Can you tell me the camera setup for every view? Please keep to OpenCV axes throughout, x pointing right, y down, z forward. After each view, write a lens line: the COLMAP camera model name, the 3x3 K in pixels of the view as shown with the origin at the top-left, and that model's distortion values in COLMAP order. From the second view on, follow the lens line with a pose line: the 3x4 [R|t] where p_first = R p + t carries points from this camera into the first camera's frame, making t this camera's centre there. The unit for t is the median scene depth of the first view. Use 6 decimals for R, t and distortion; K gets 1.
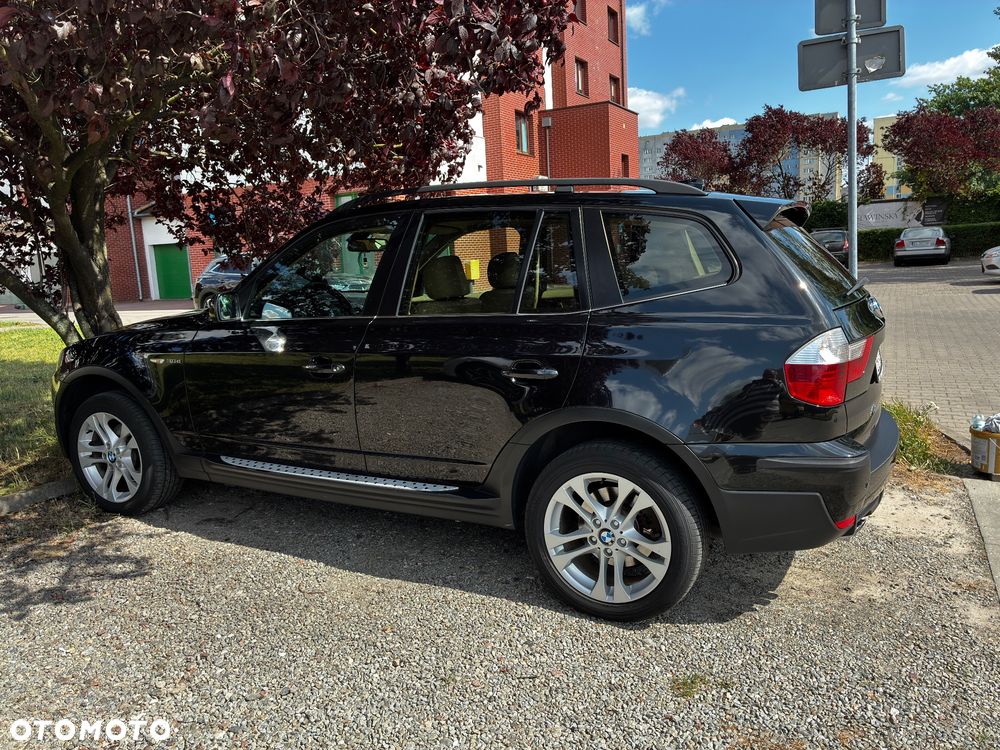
lens RADIAL K [[764.9, 0, 502.8], [0, 764.9, 368.6], [0, 0, 1]] dist [0.027975, -0.036139]
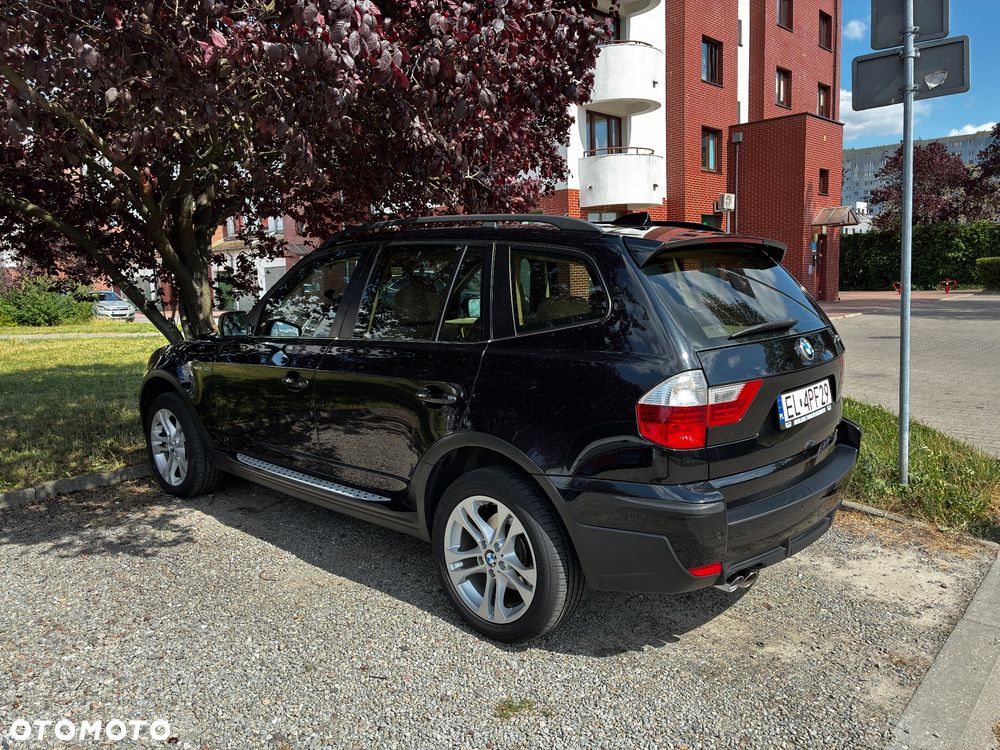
lens RADIAL K [[764.9, 0, 500.3], [0, 764.9, 380.9], [0, 0, 1]] dist [0.027975, -0.036139]
pose [[0.962393, 0.053866, -0.266267, 0.357078], [-0.055260, 0.998469, 0.002260, -0.021540], [0.265981, 0.012539, 0.963897, -0.004959]]
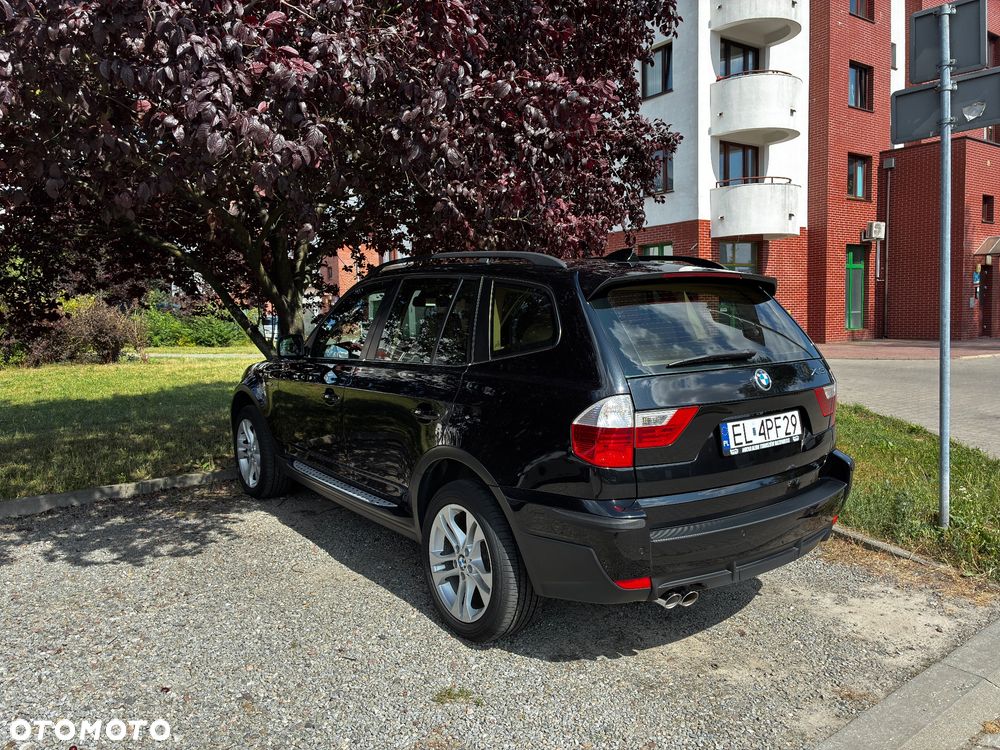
lens RADIAL K [[764.9, 0, 503.1], [0, 764.9, 372.2], [0, 0, 1]] dist [0.027975, -0.036139]
pose [[0.892073, 0.065700, -0.447090, 0.591846], [-0.089656, 0.995439, -0.032610, -0.027188], [0.442908, 0.069175, 0.893895, -0.015808]]
